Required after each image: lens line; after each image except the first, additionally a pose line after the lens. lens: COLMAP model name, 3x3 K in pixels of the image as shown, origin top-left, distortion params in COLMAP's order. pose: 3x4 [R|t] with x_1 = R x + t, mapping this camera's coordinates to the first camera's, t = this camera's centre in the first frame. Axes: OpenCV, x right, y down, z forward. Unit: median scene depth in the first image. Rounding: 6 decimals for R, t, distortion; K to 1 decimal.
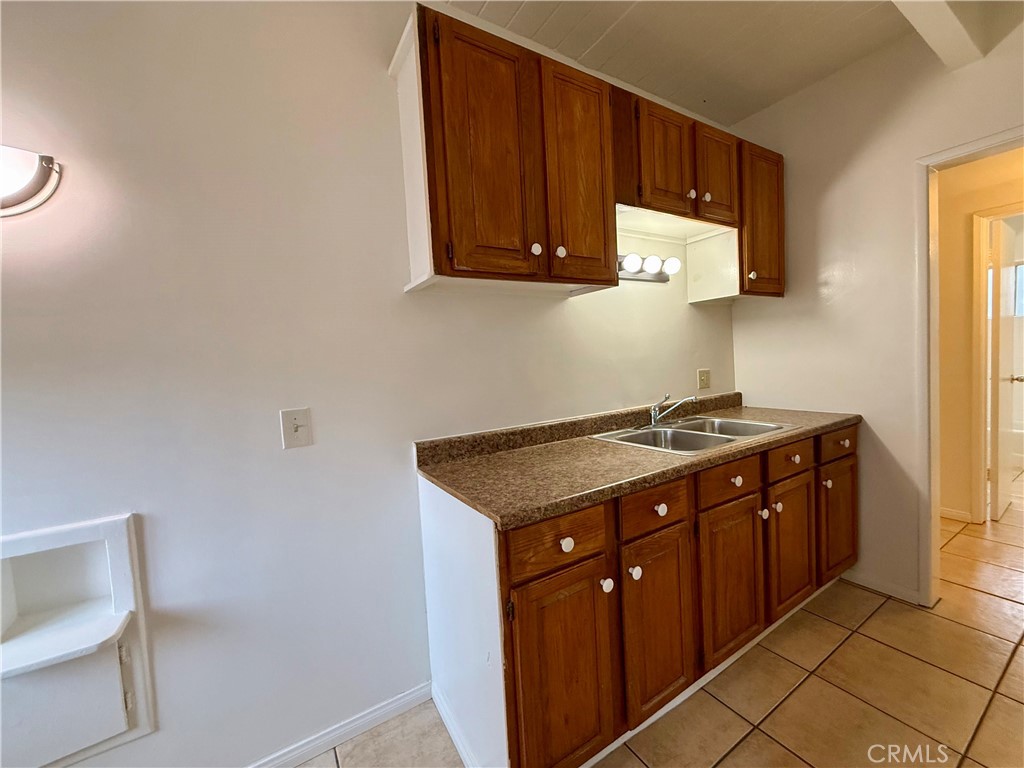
lens RADIAL K [[405.1, 0, 512.0], [0, 405.1, 384.0], [0, 0, 1]] dist [-0.000476, -0.000099]
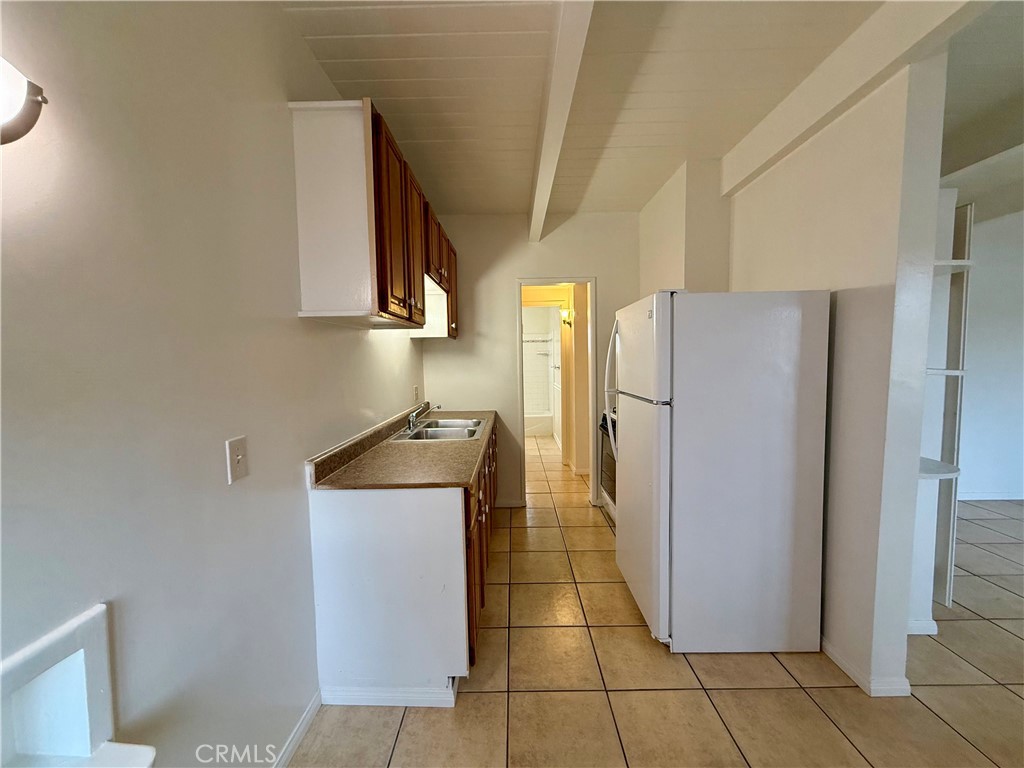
lens RADIAL K [[405.1, 0, 512.0], [0, 405.1, 384.0], [0, 0, 1]] dist [-0.000476, -0.000099]
pose [[0.526505, -0.006694, 0.850146, -0.772458], [0.034165, 0.999328, -0.013290, -0.020389], [-0.849486, 0.036043, 0.526379, 0.000411]]
